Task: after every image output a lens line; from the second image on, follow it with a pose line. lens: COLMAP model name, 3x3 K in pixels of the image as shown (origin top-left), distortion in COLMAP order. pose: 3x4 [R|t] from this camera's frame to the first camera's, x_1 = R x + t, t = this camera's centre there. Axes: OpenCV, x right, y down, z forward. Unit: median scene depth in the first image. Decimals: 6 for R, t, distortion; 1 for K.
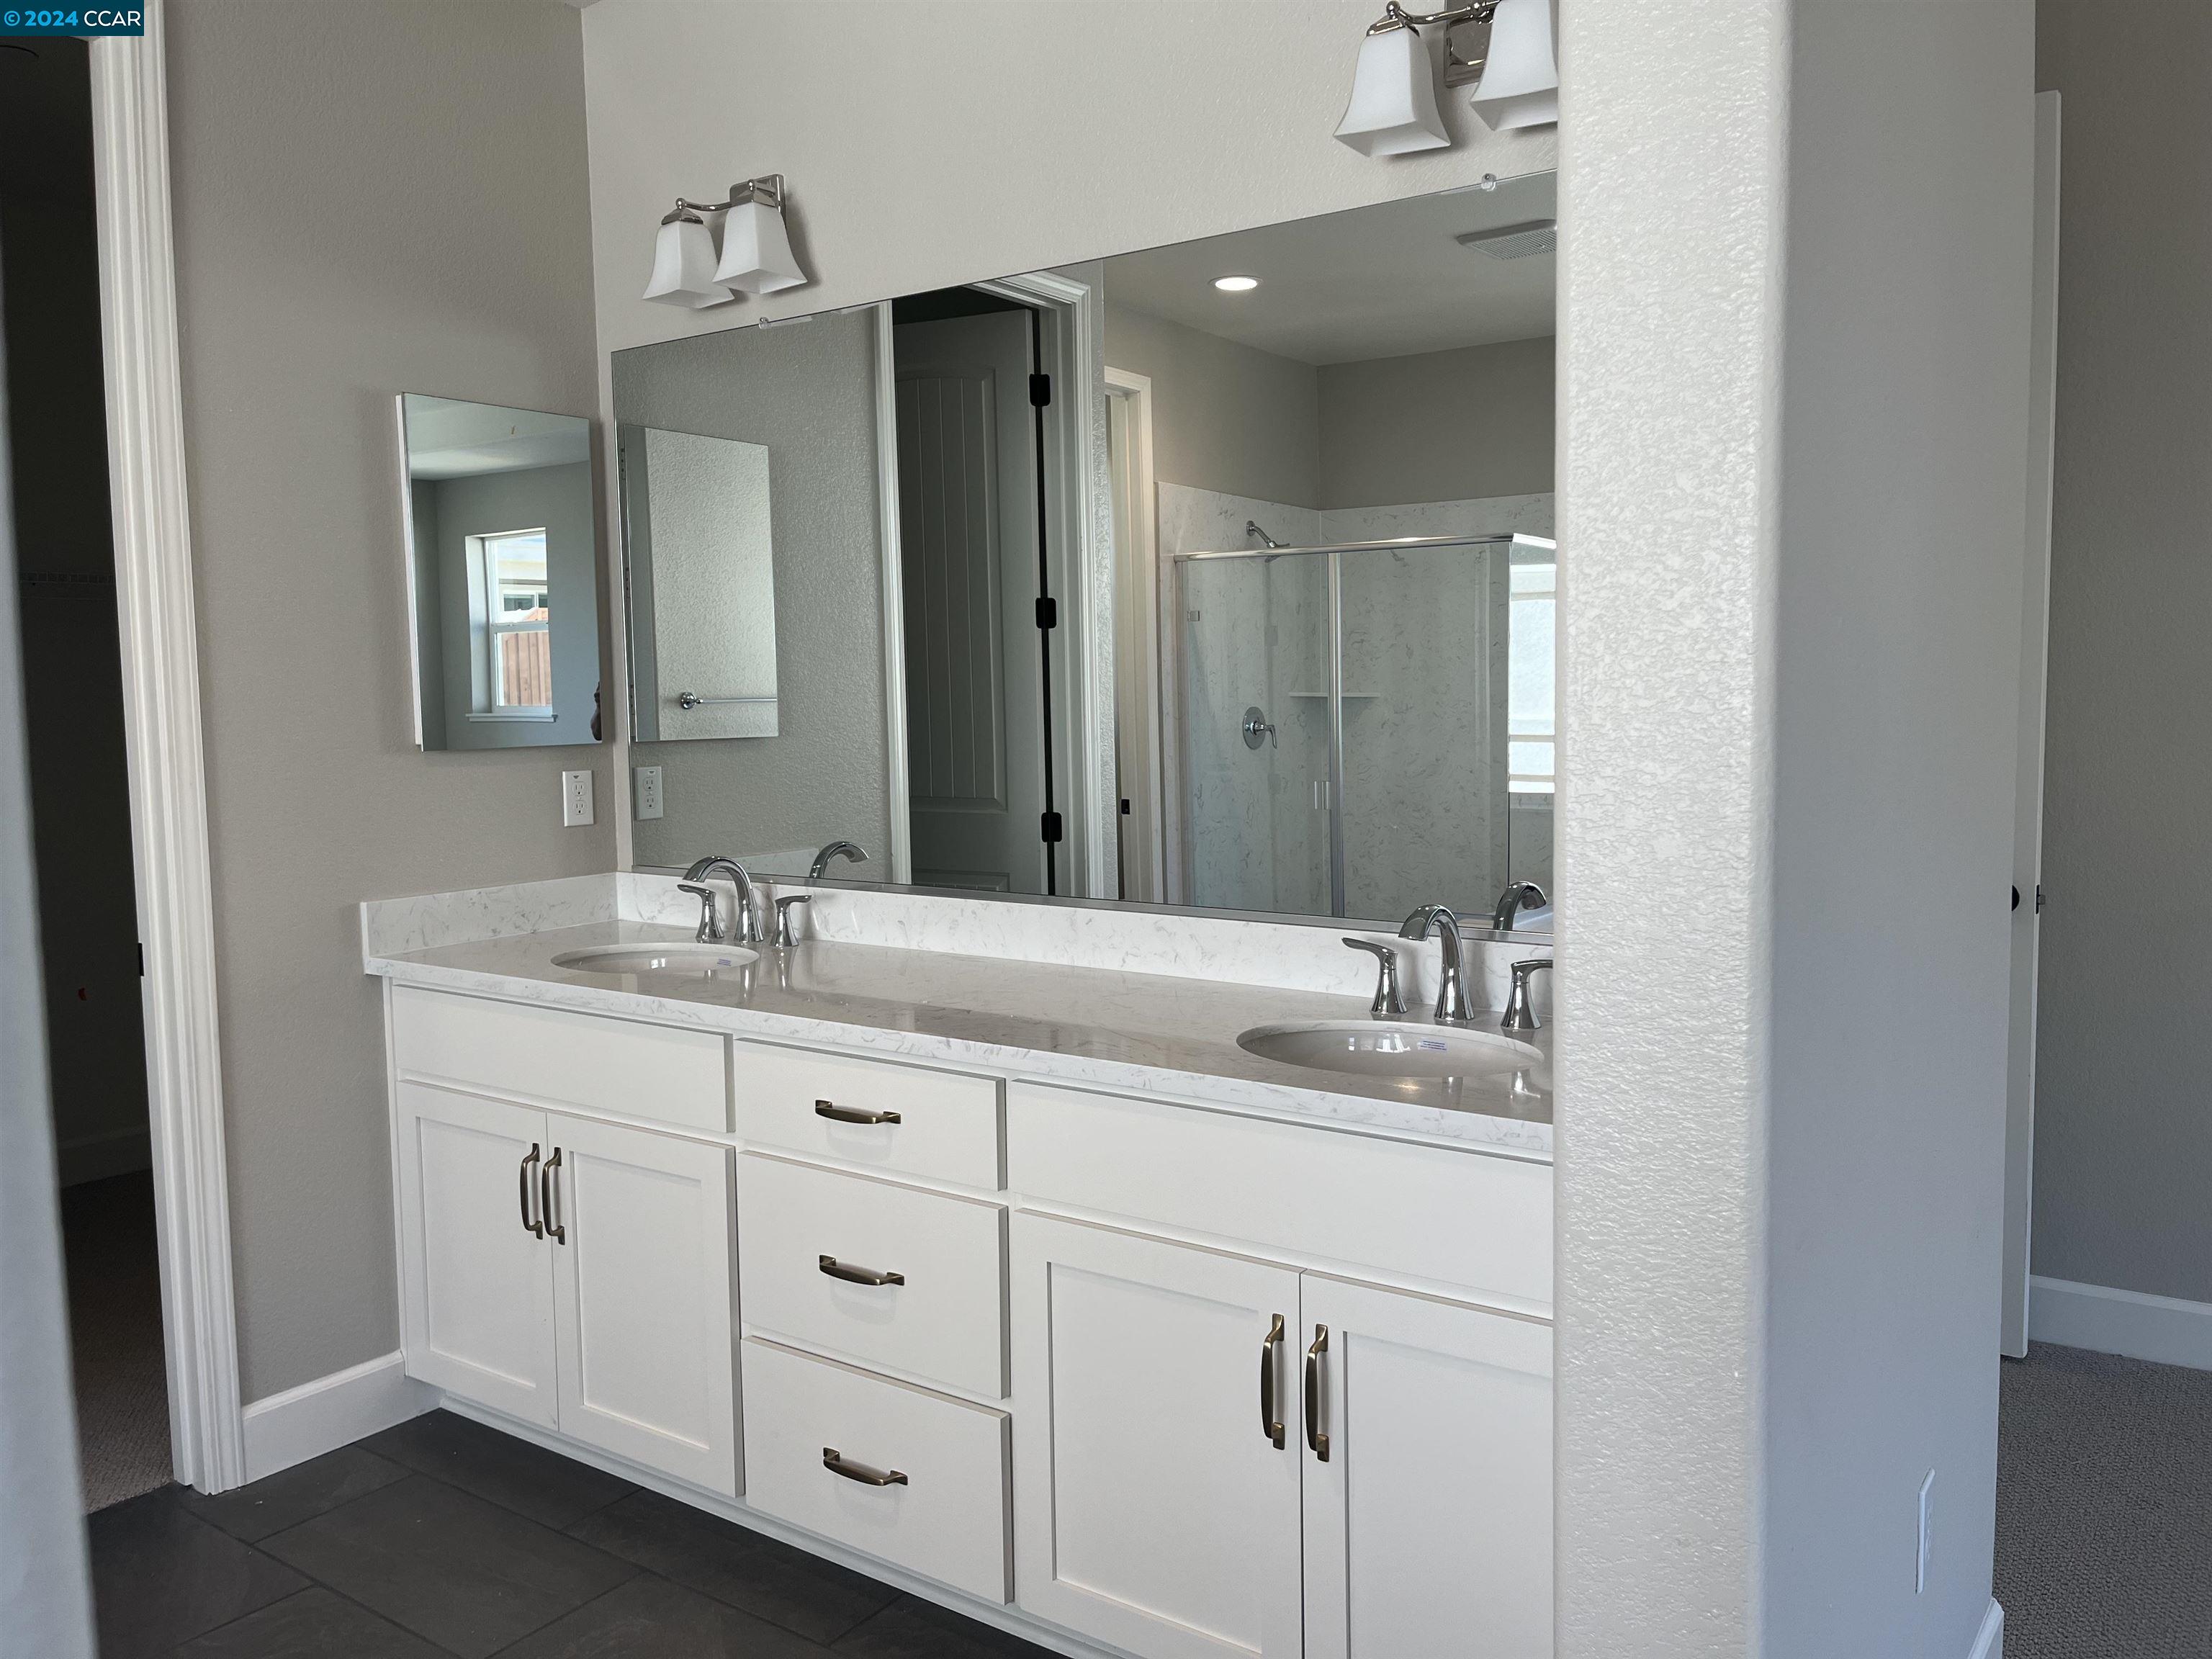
lens RADIAL K [[1677.5, 0, 1118.4], [0, 1677.5, 832.5], [0, 0, 1]] dist [0.058806, -0.062735]
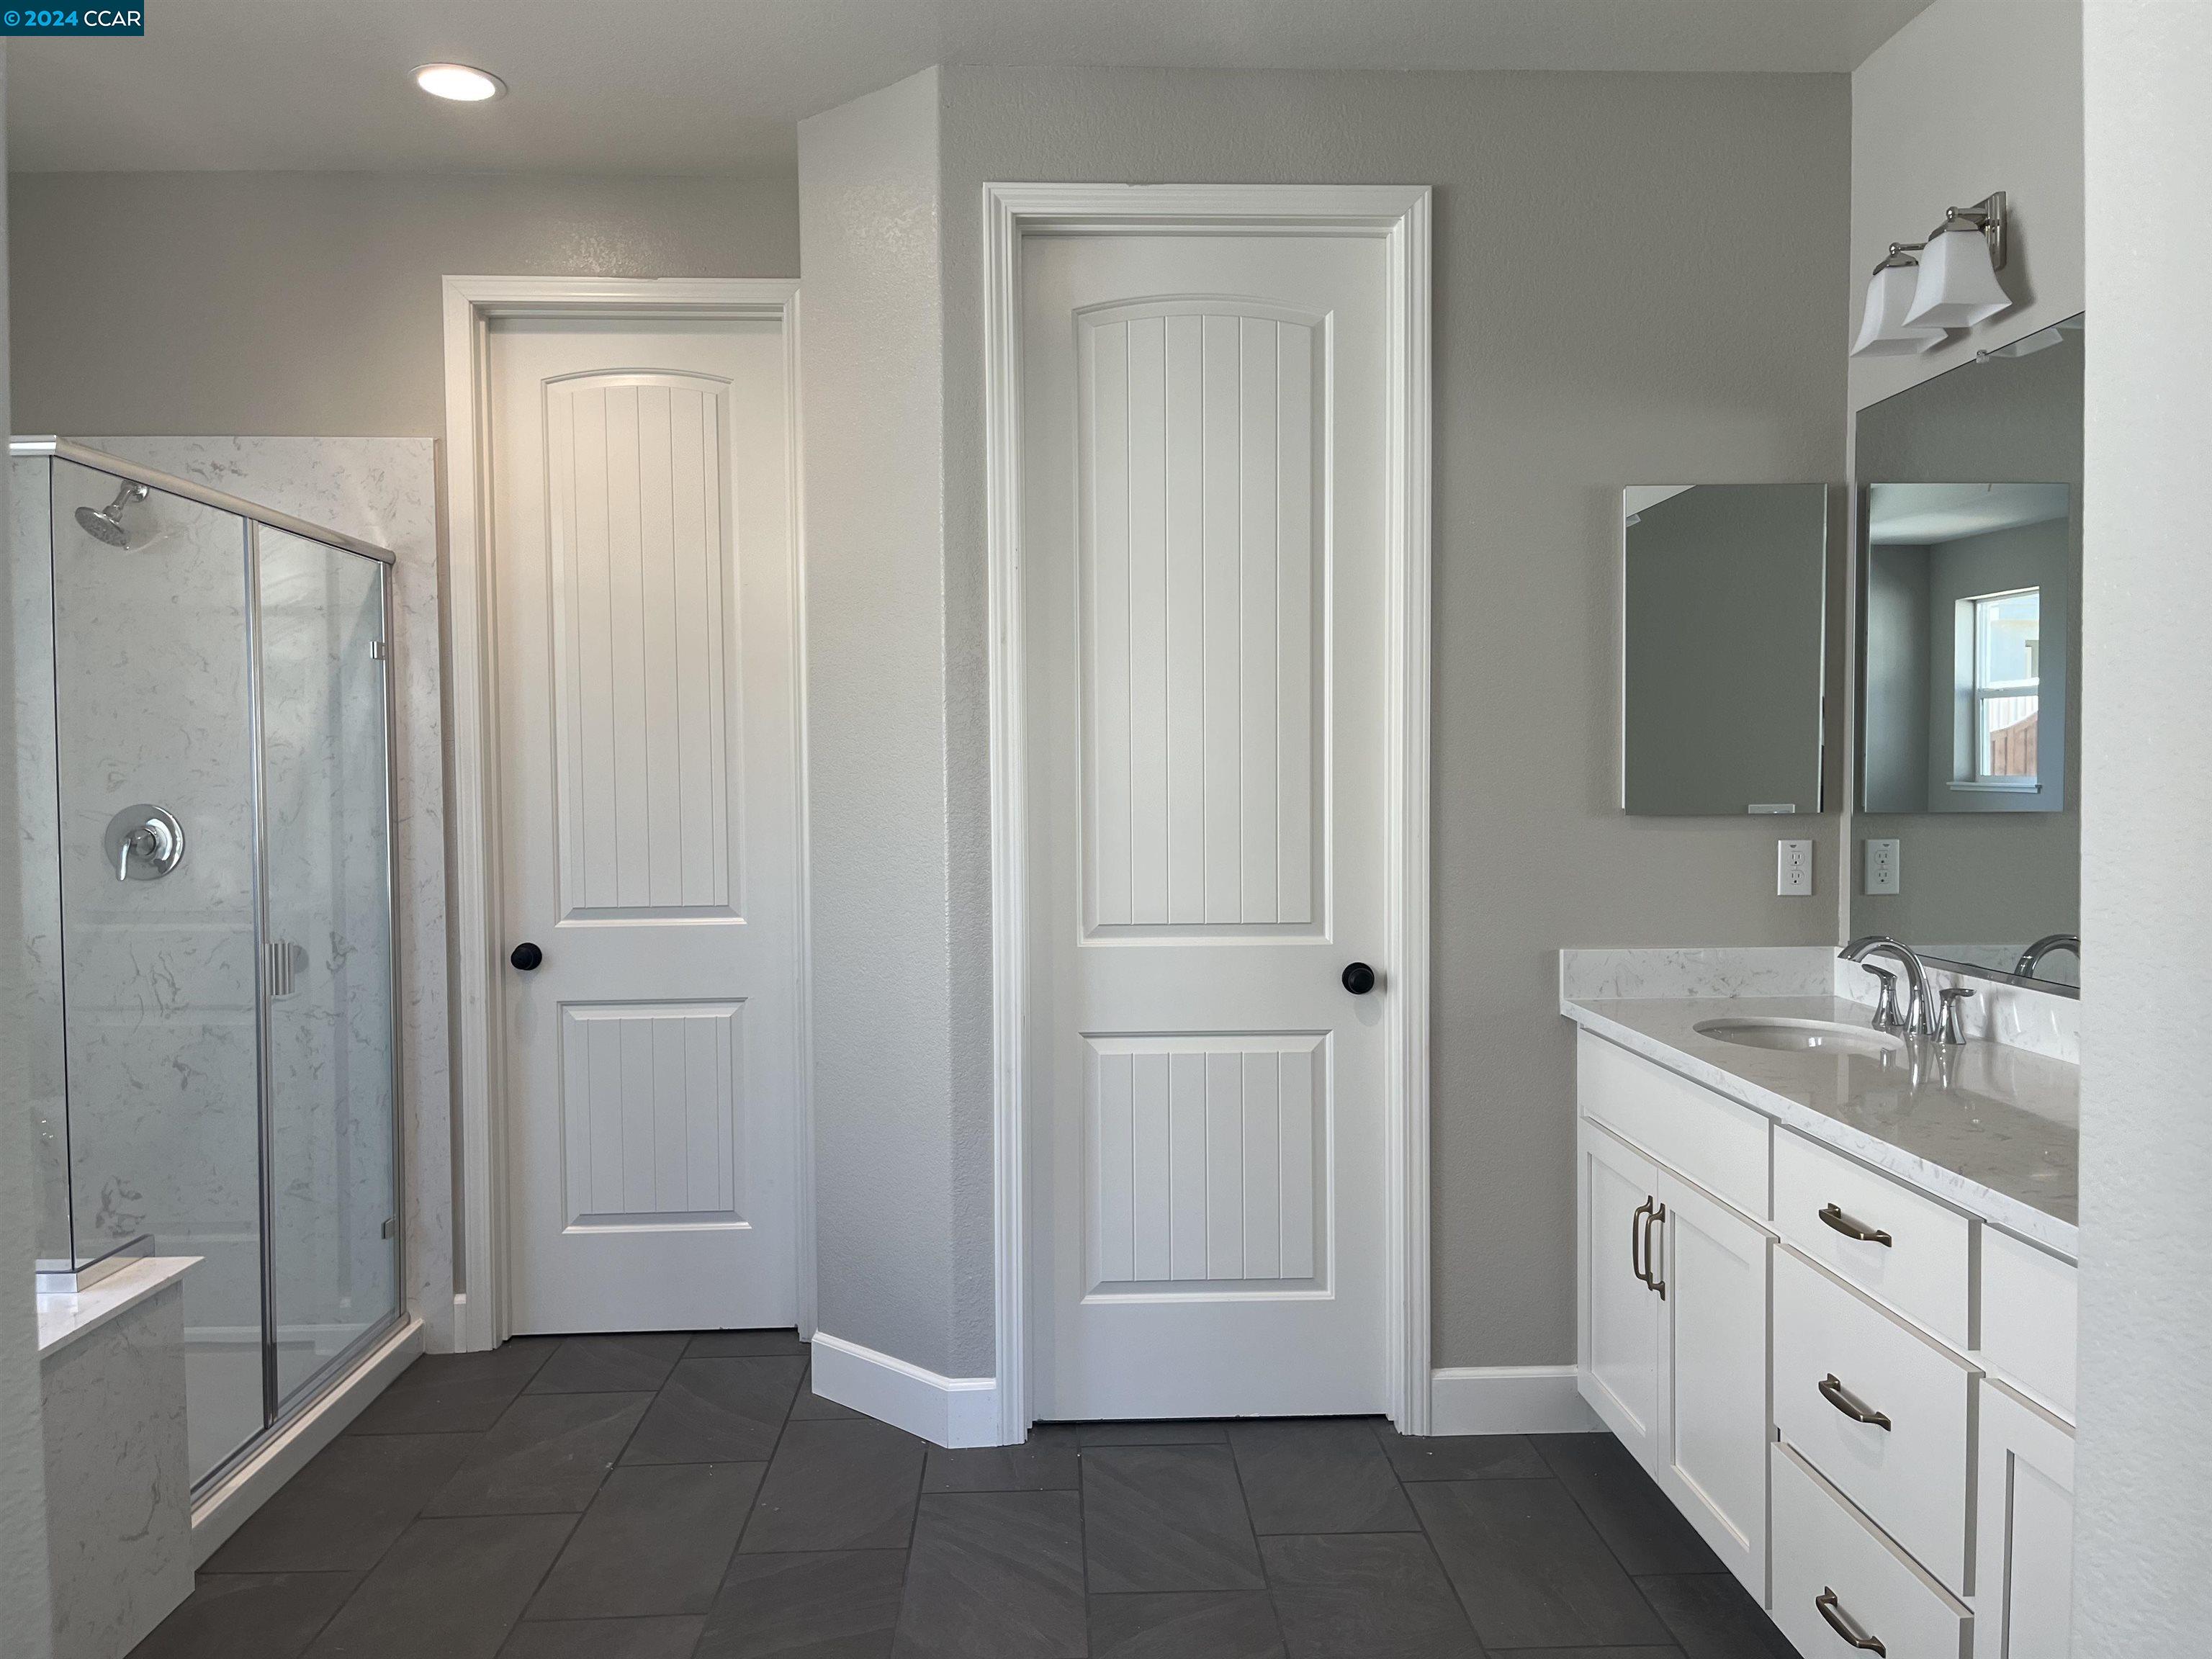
lens RADIAL K [[1677.5, 0, 1118.4], [0, 1677.5, 832.5], [0, 0, 1]] dist [0.058806, -0.062735]
pose [[0.610296, 0.039379, -0.791194, 0.239630], [-0.070868, 0.997473, -0.005020, -0.008617], [0.788997, 0.059134, 0.611545, 0.088376]]
